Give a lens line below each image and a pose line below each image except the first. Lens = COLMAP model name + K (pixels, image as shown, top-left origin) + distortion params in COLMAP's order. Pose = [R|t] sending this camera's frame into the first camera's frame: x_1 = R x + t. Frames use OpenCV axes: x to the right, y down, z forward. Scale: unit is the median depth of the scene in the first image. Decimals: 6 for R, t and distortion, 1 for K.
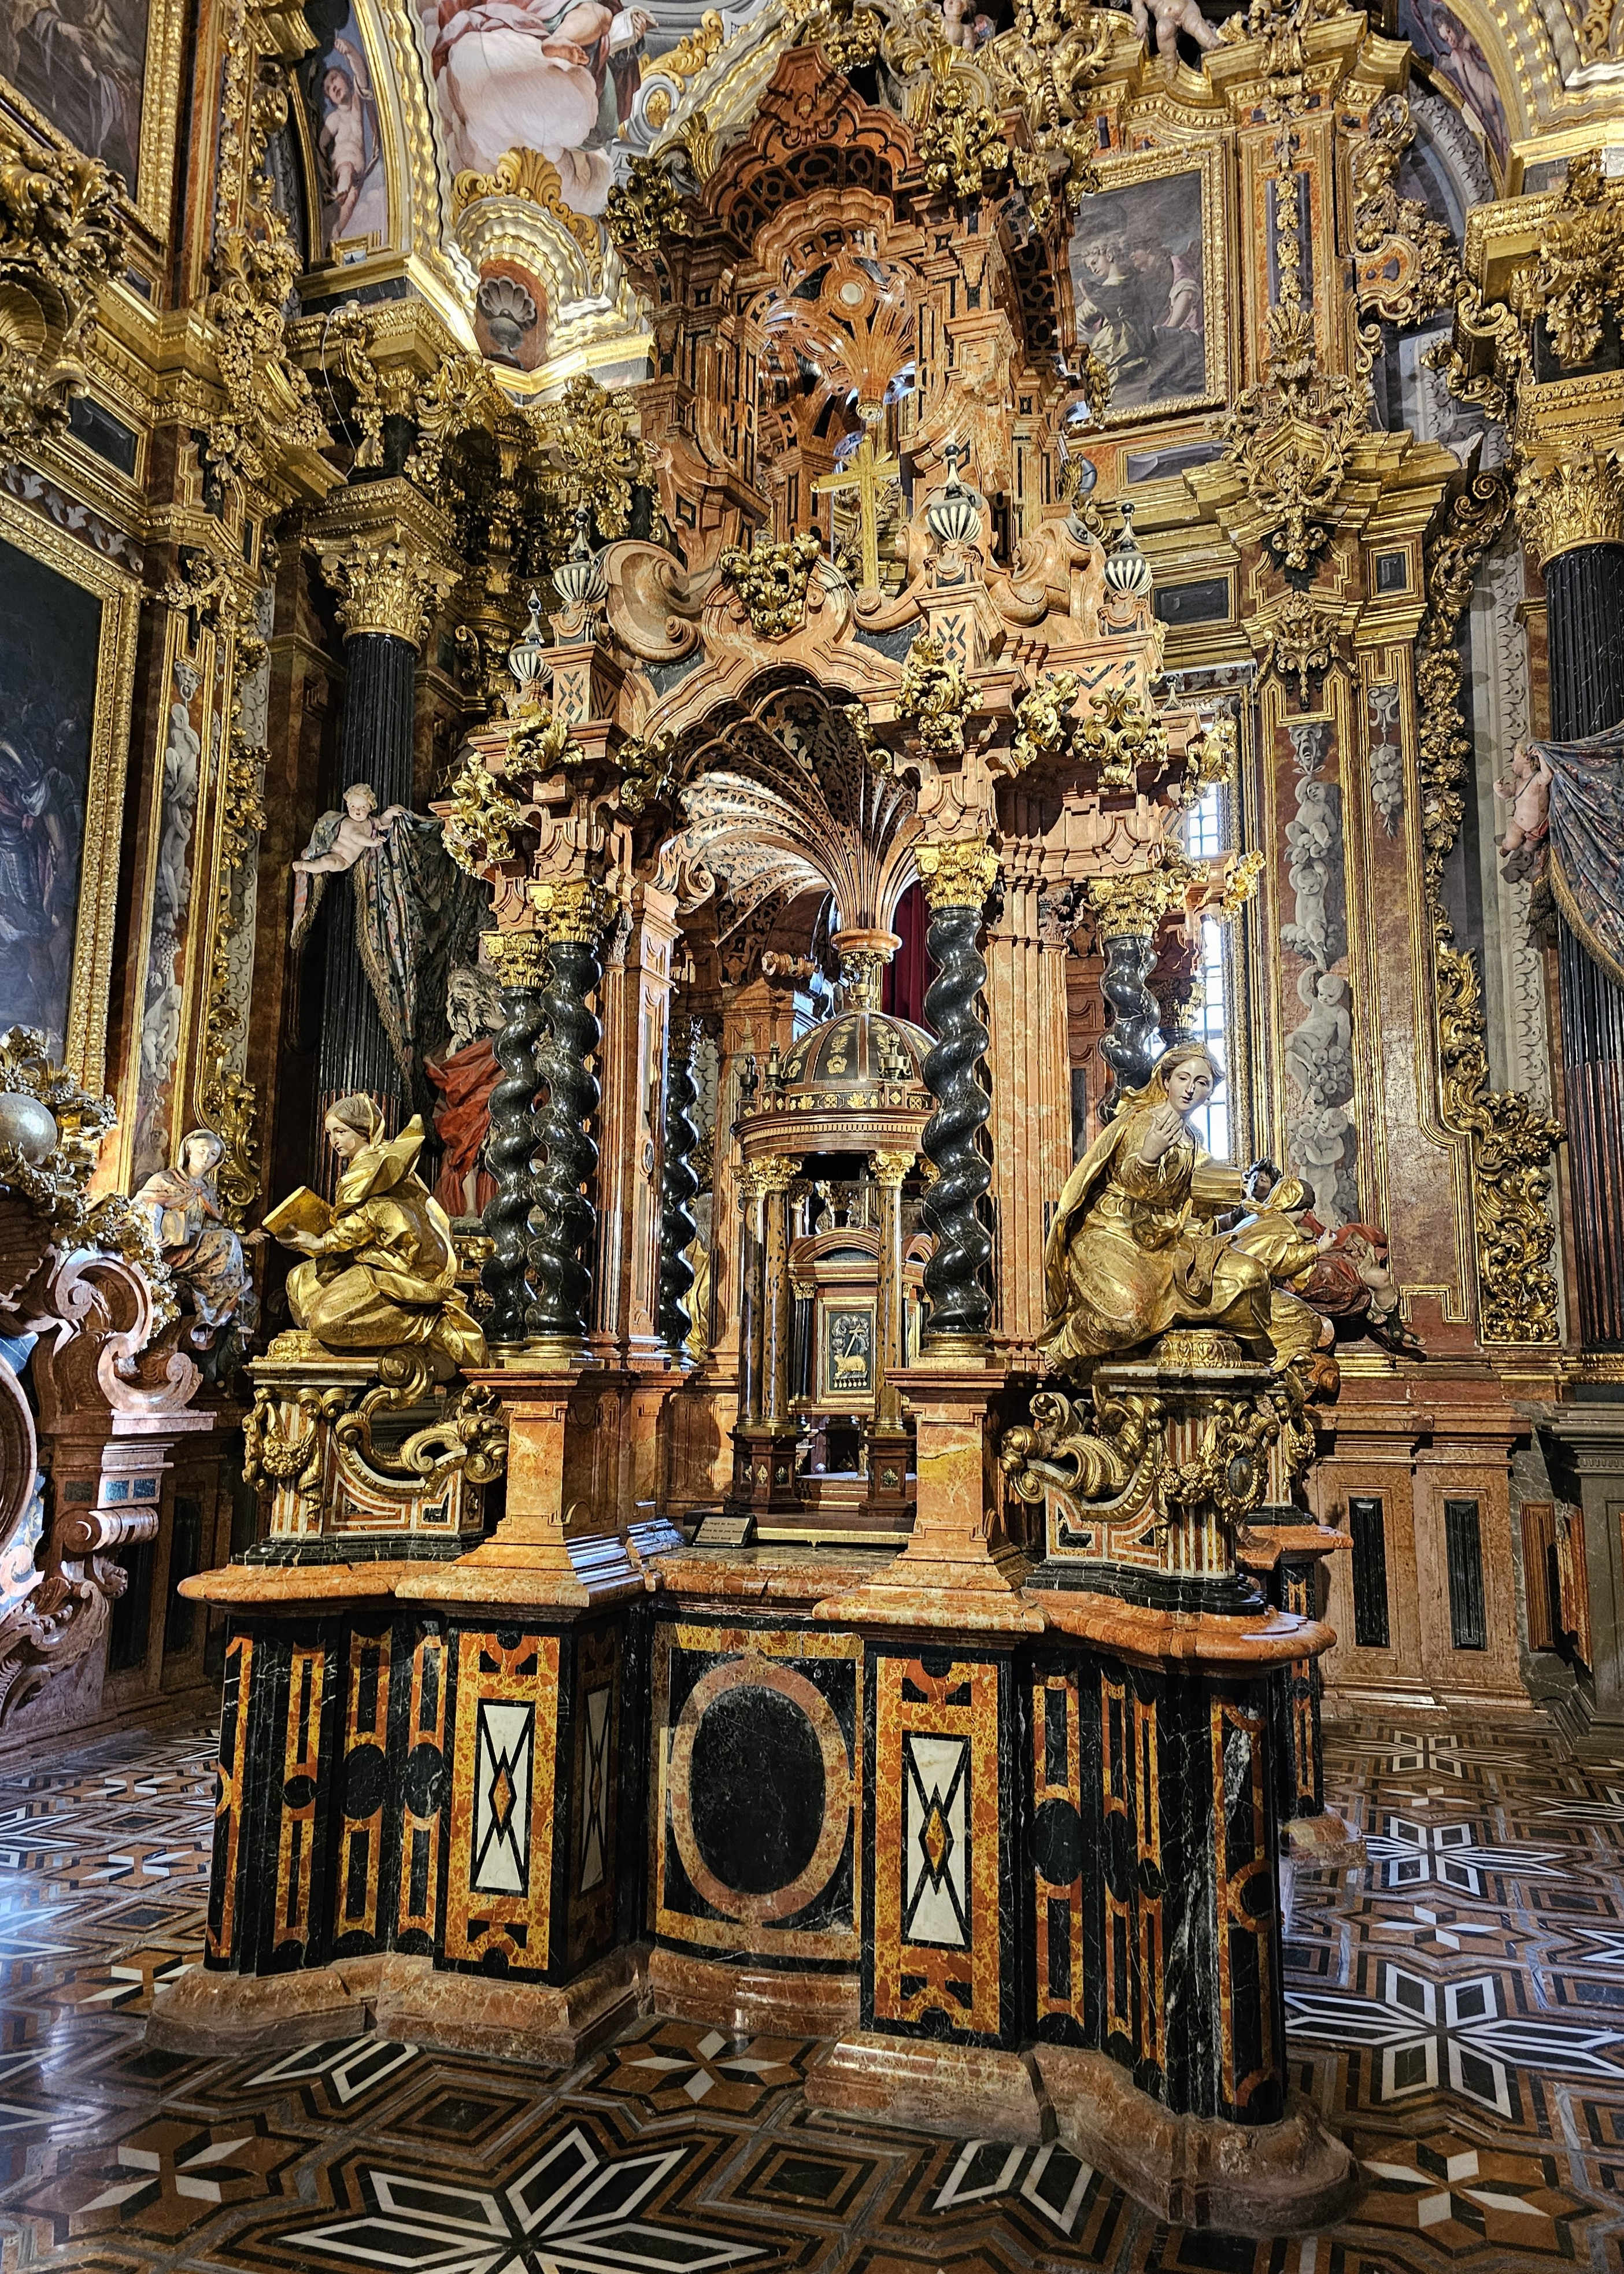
lens RADIAL K [[1574.1, 0, 812.0], [0, 1574.1, 1137.0], [0, 0, 1]] dist [0.039737, -0.003180]
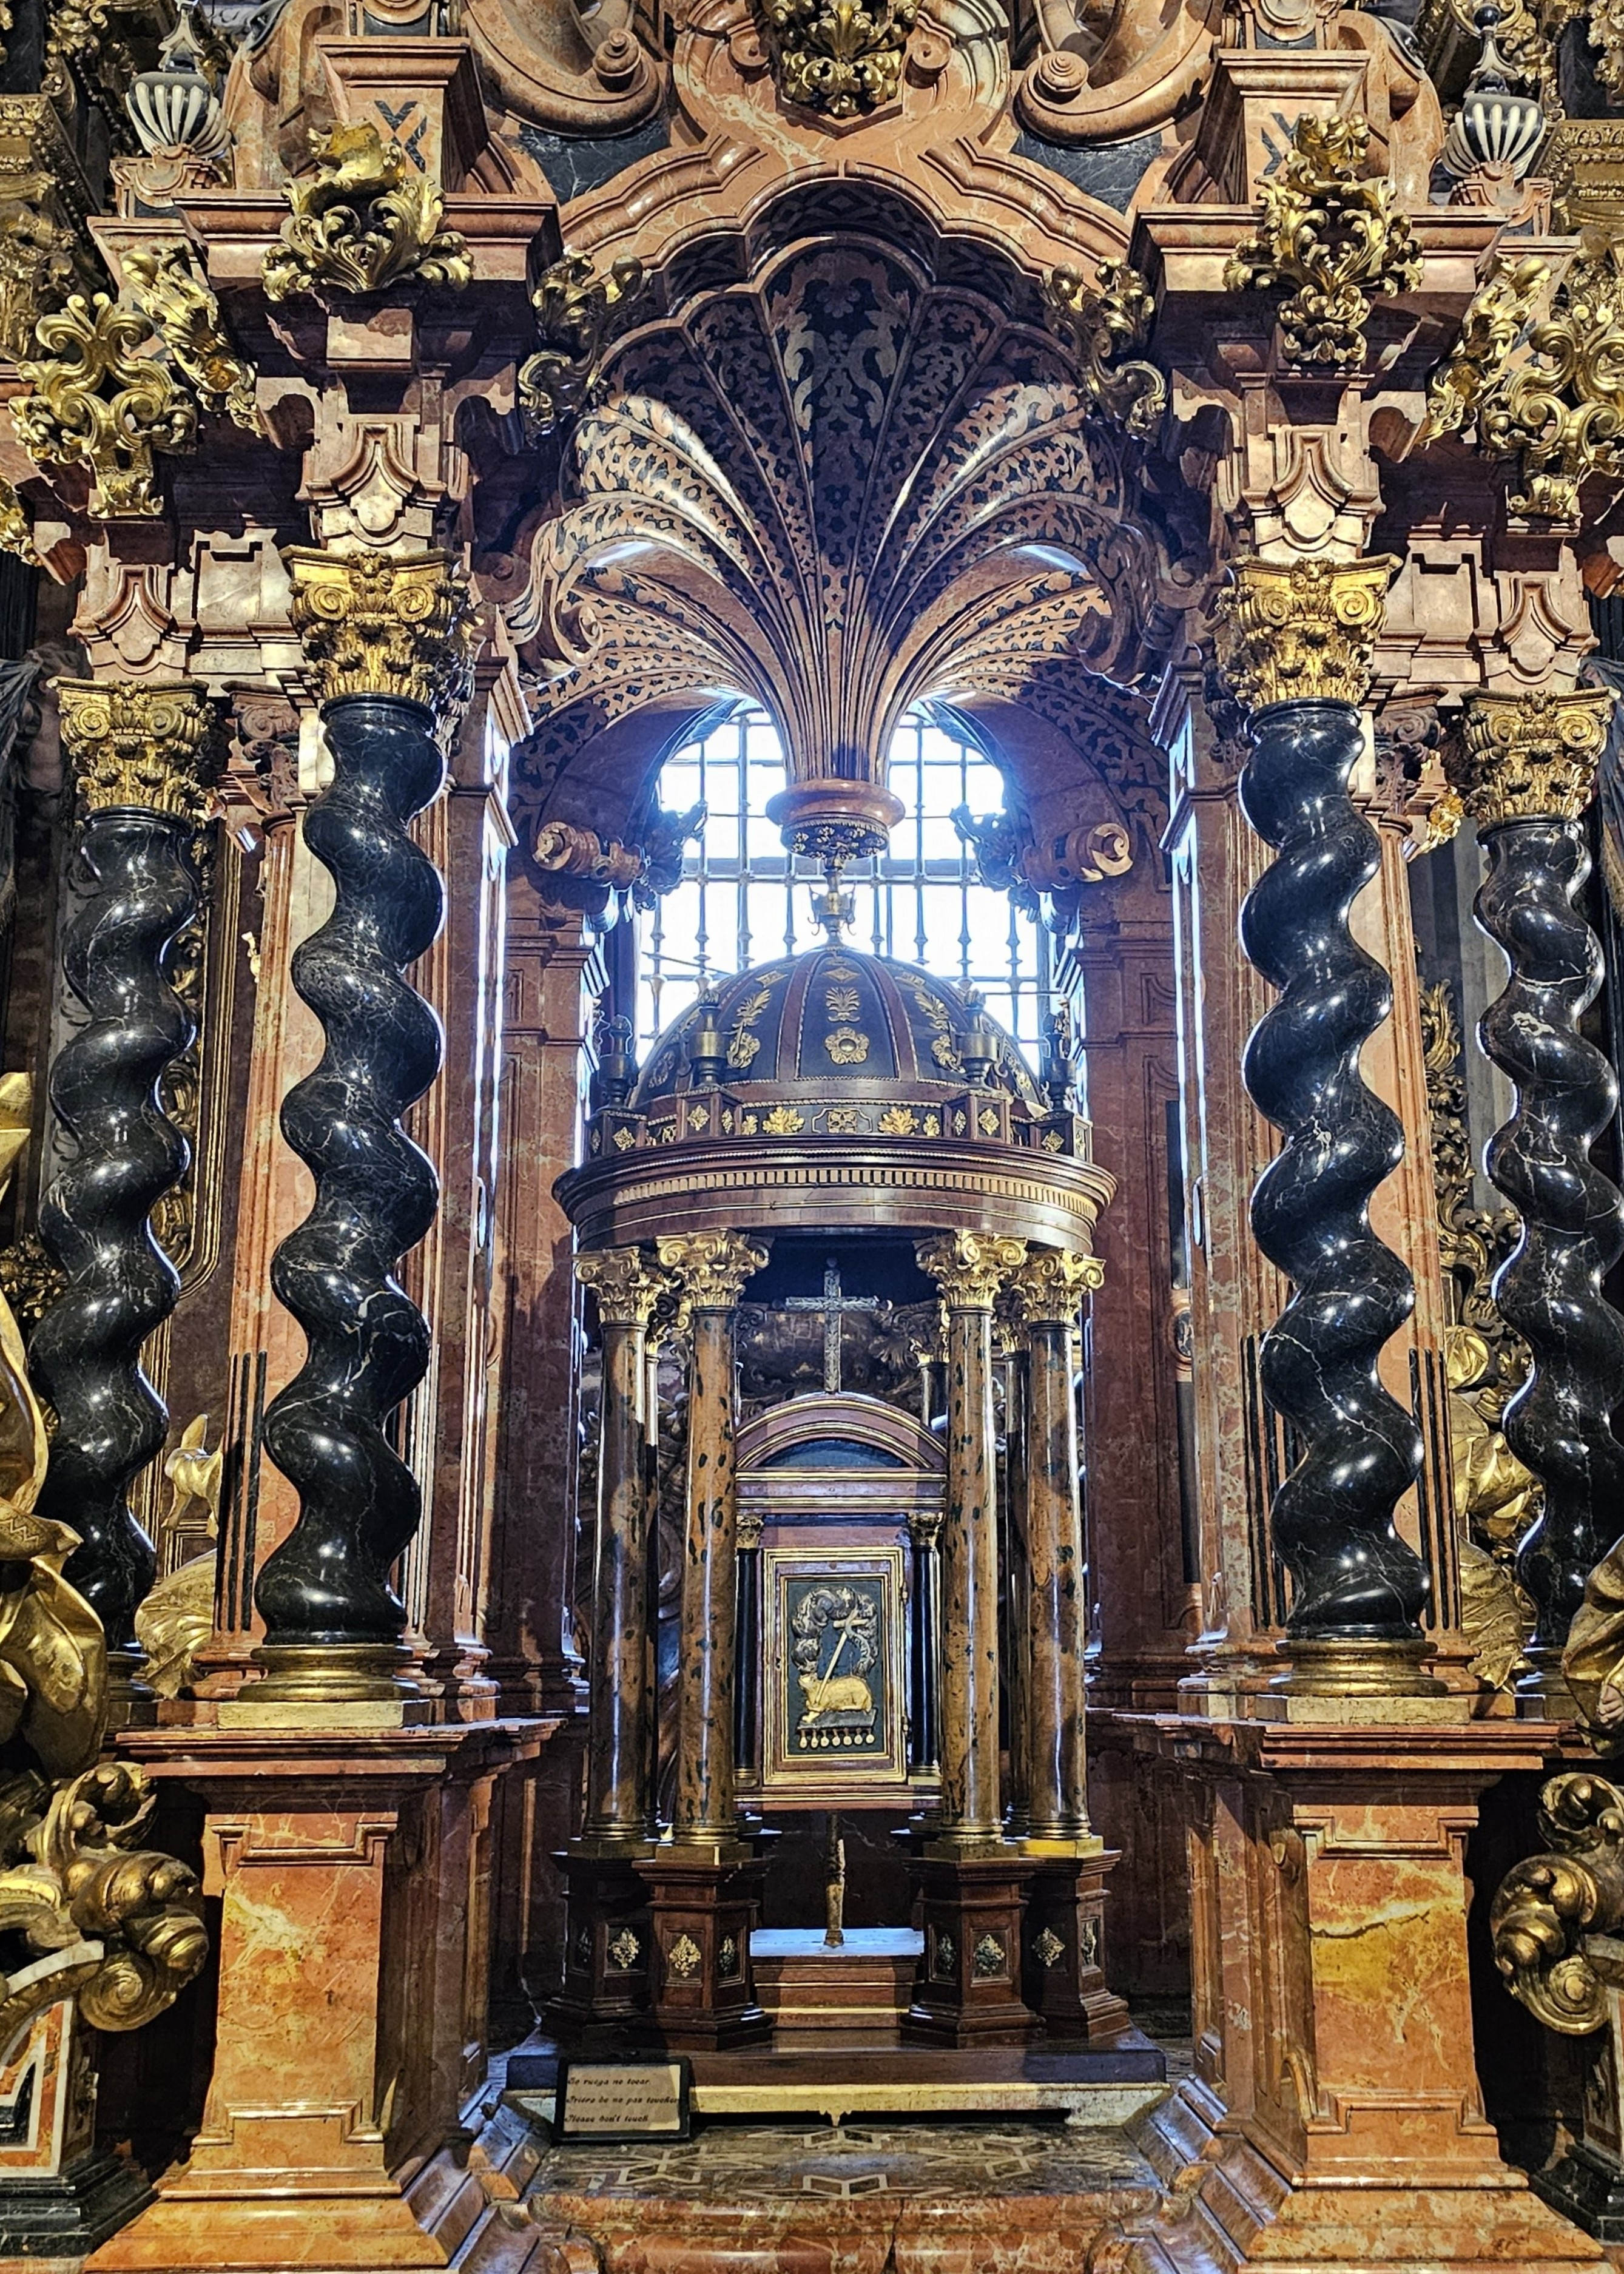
lens RADIAL K [[2462.5, 0, 816.3], [0, 2462.5, 1076.9], [0, 0, 1]] dist [0.082159, -0.137118]
pose [[0.938154, 0.072977, 0.338440, -0.256234], [-0.045036, 0.994950, -0.089699, 0.031617], [-0.343277, 0.068910, 0.936703, 0.332784]]
